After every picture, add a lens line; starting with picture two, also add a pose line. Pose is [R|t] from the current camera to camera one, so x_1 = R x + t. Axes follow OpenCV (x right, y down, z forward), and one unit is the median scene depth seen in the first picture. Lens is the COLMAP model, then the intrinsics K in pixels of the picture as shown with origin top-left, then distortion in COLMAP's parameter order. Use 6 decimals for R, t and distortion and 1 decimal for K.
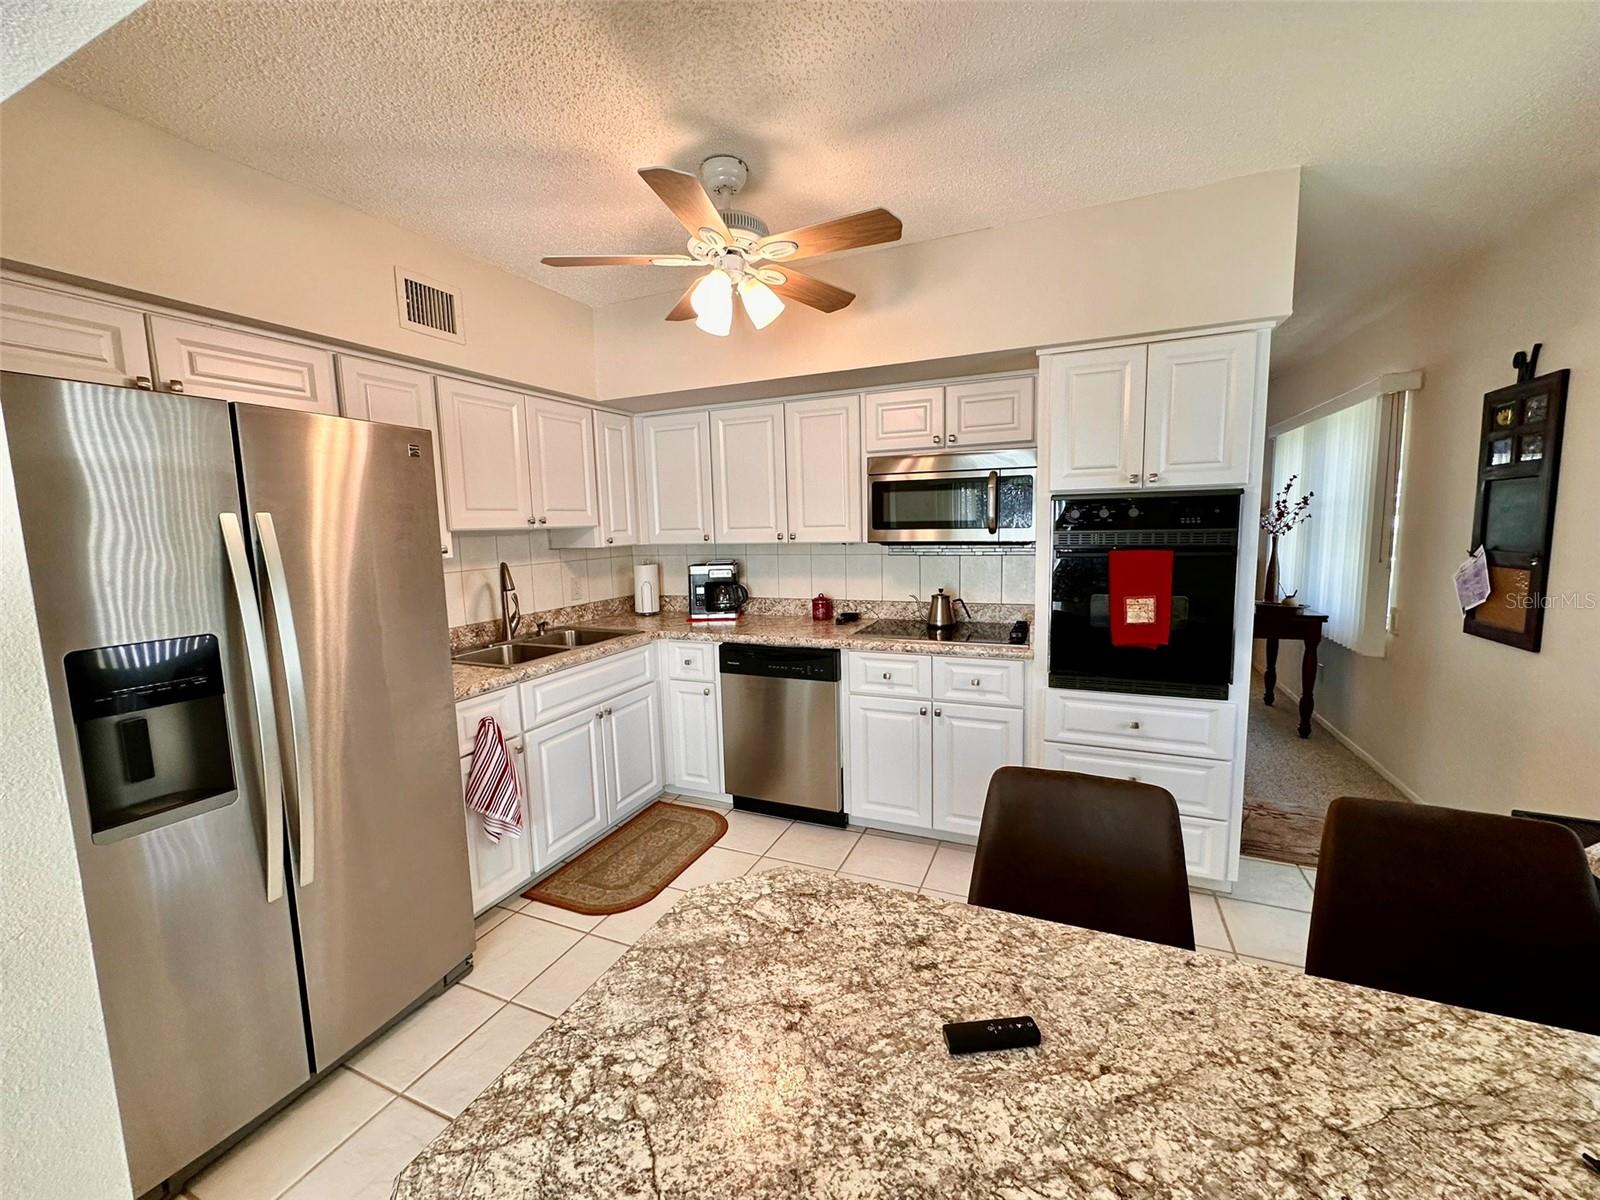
lens RADIAL K [[636.4, 0, 800.7], [0, 636.4, 599.6], [0, 0, 1]] dist [-0.002144, 0.000021]
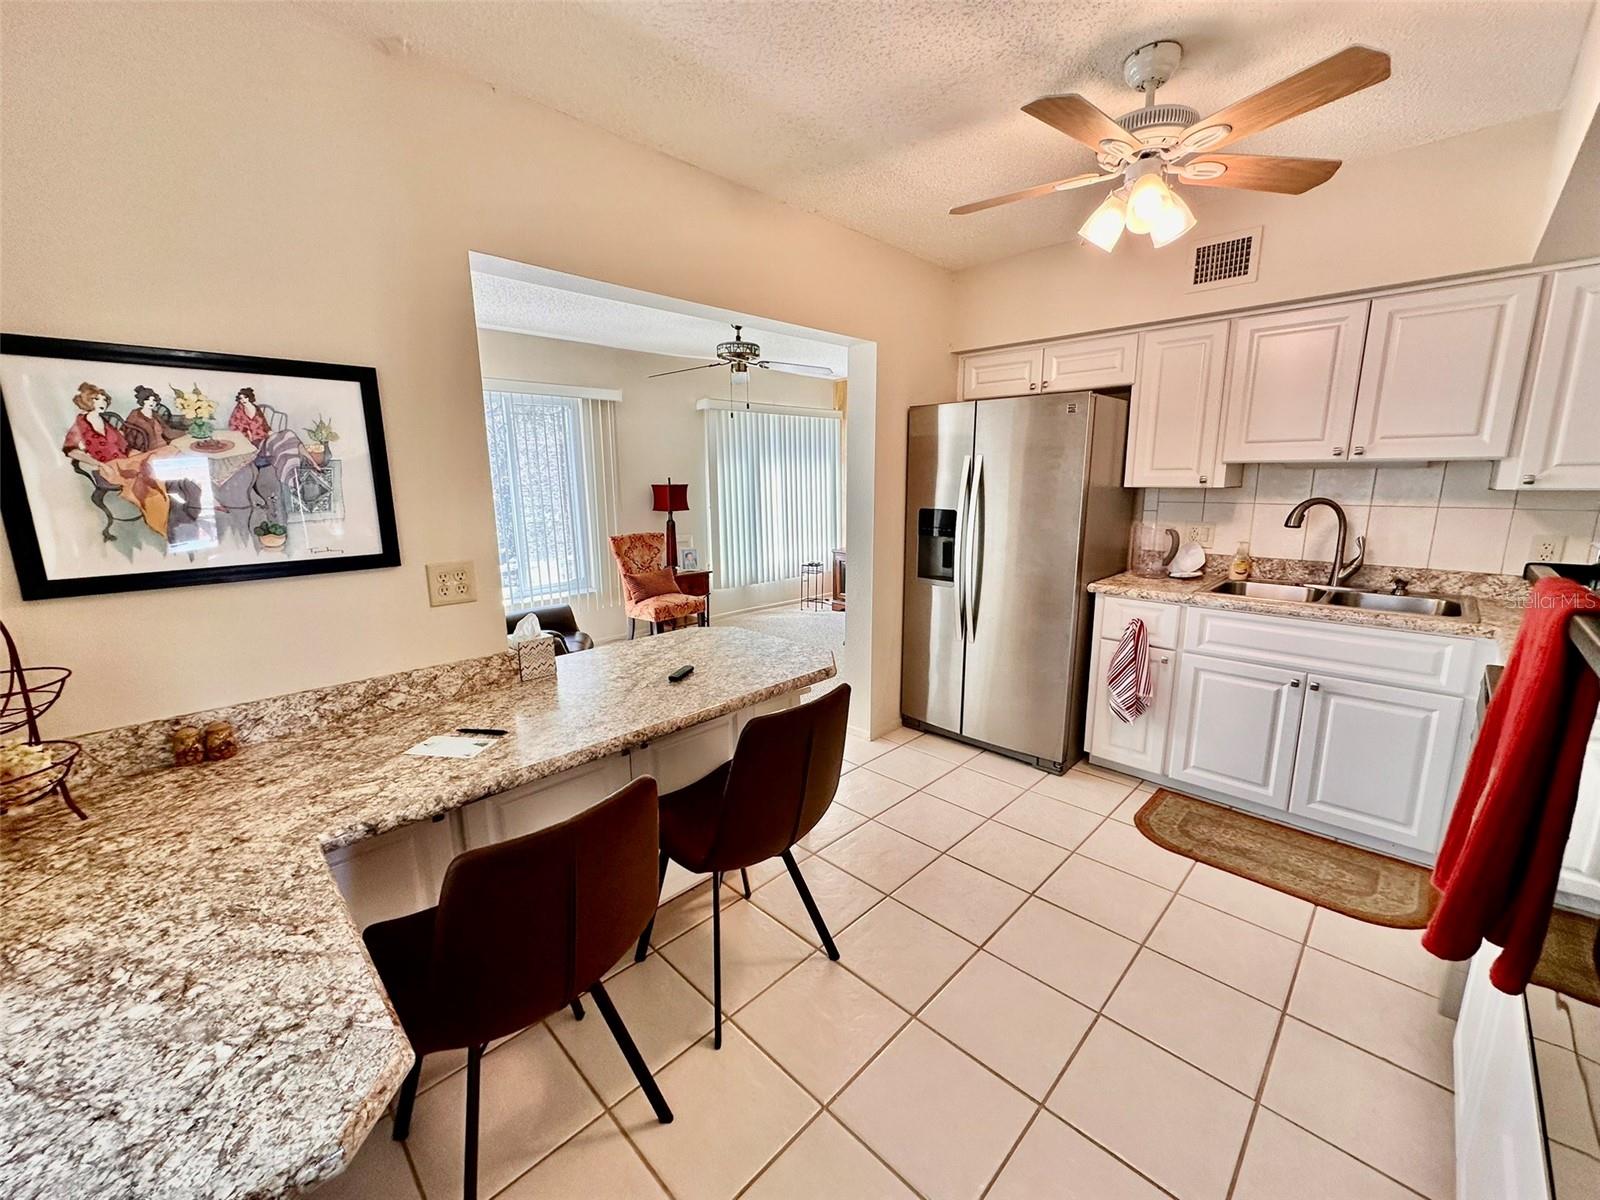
lens RADIAL K [[636.4, 0, 800.7], [0, 636.4, 599.6], [0, 0, 1]] dist [-0.002144, 0.000021]
pose [[-0.369132, 0.208774, -0.905624, 0.632183], [-0.092618, 0.961328, 0.259366, -0.080599], [0.924750, 0.179618, -0.335521, 0.599223]]
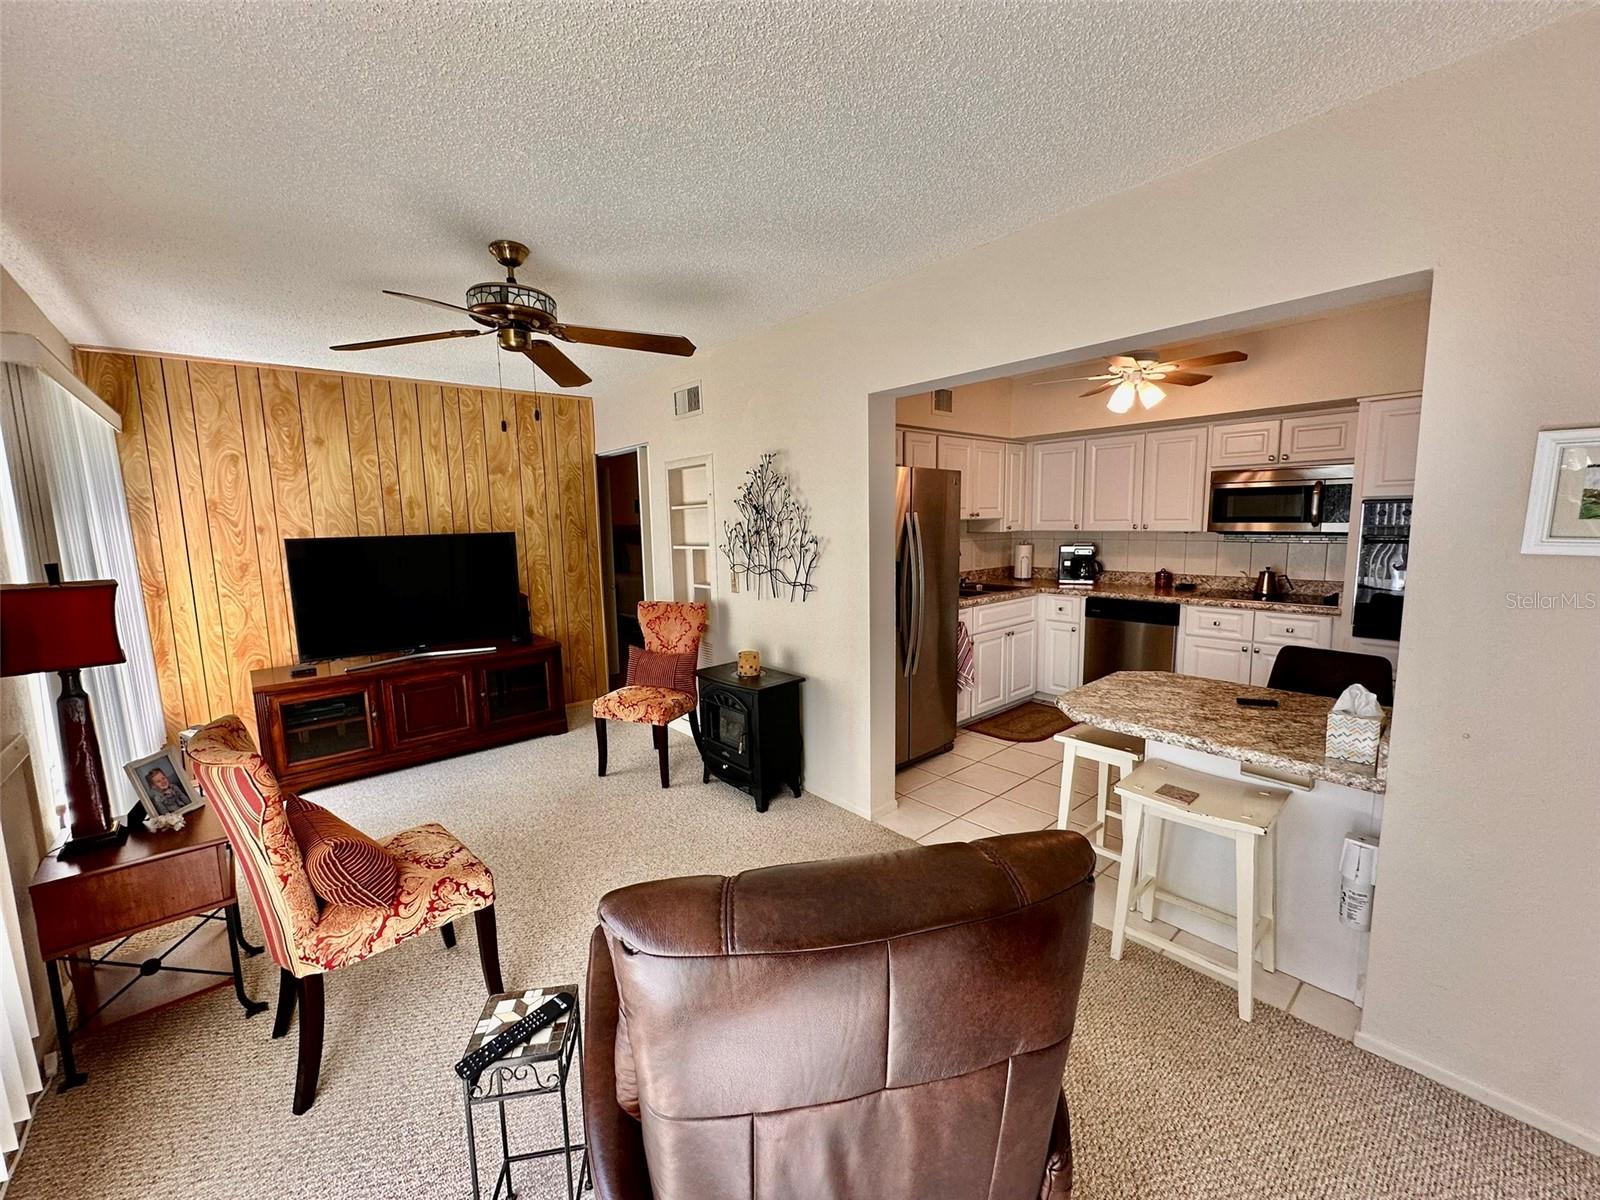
lens RADIAL K [[636.4, 0, 800.7], [0, 636.4, 599.6], [0, 0, 1]] dist [-0.002144, 0.000021]
pose [[0.901475, 0.063041, -0.428216, -0.093016], [-0.055938, 0.998008, 0.029165, 0.069235], [0.429202, -0.002338, 0.903206, -0.652250]]
